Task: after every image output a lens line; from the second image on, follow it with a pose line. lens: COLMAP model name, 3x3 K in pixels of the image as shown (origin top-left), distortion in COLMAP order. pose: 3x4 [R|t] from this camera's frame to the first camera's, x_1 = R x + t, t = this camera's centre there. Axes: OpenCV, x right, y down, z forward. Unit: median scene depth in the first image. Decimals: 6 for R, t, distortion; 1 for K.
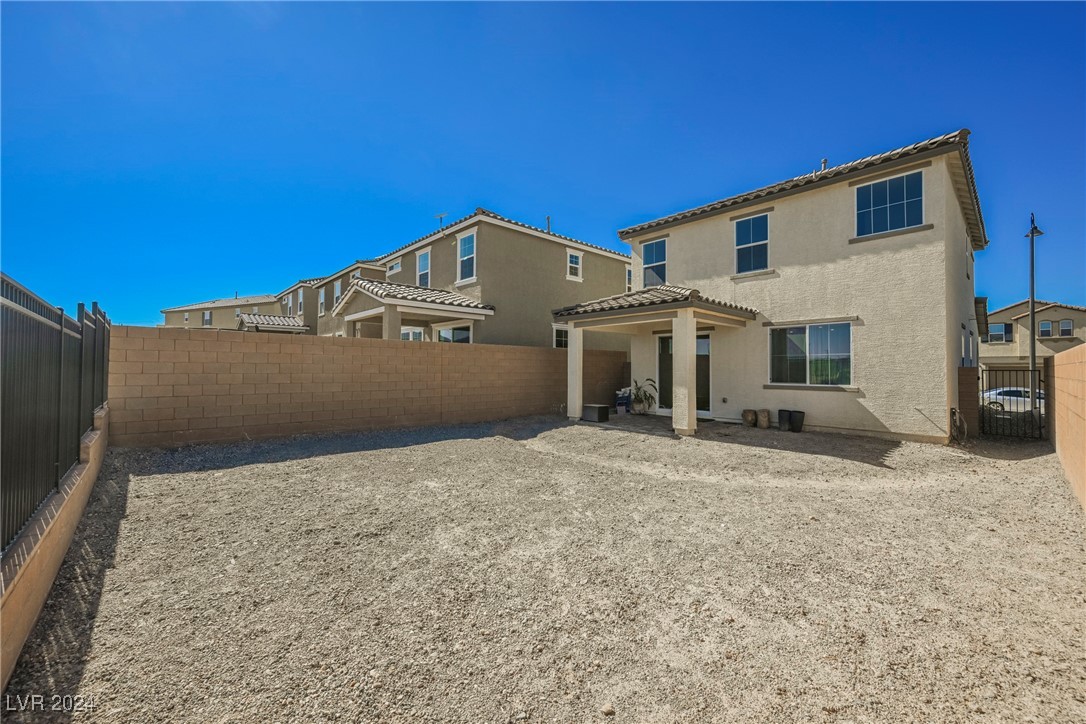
lens RADIAL K [[422.4, 0, 541.5], [0, 422.4, 361.7], [0, 0, 1]] dist [-0.003108, 0.000583]
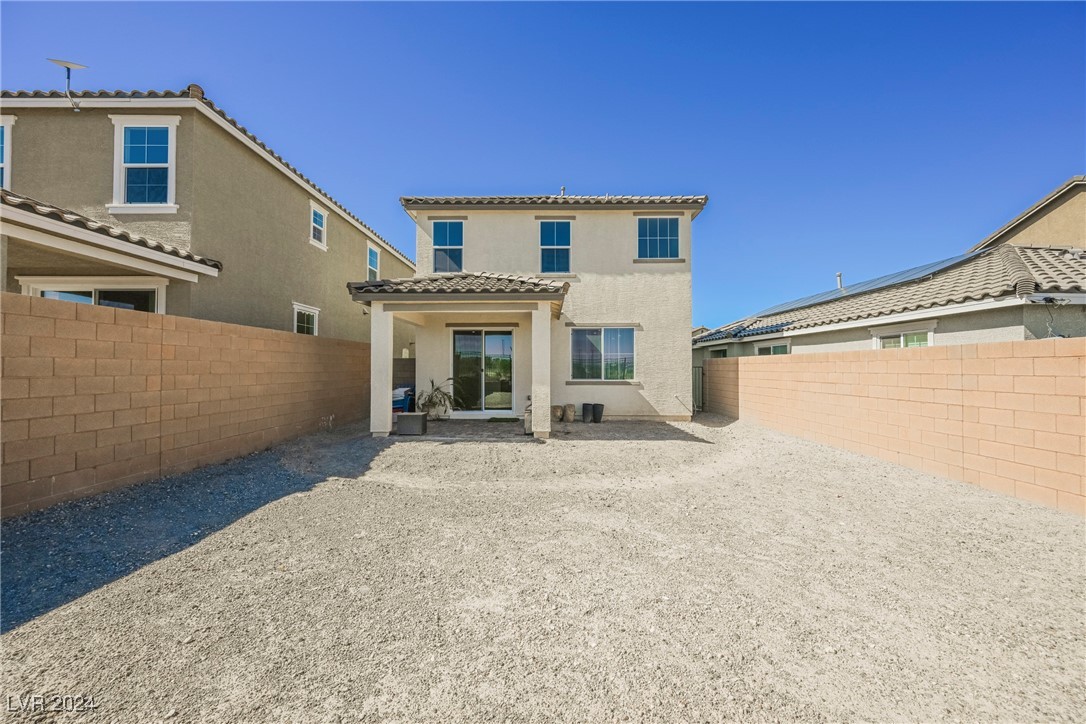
lens RADIAL K [[422.4, 0, 544.6], [0, 422.4, 361.1], [0, 0, 1]] dist [-0.003108, 0.000583]
pose [[0.682648, 0.007733, 0.730706, -0.286807], [-0.010428, 0.999945, -0.000840, 0.005441], [-0.730673, -0.007046, 0.682692, 0.312540]]
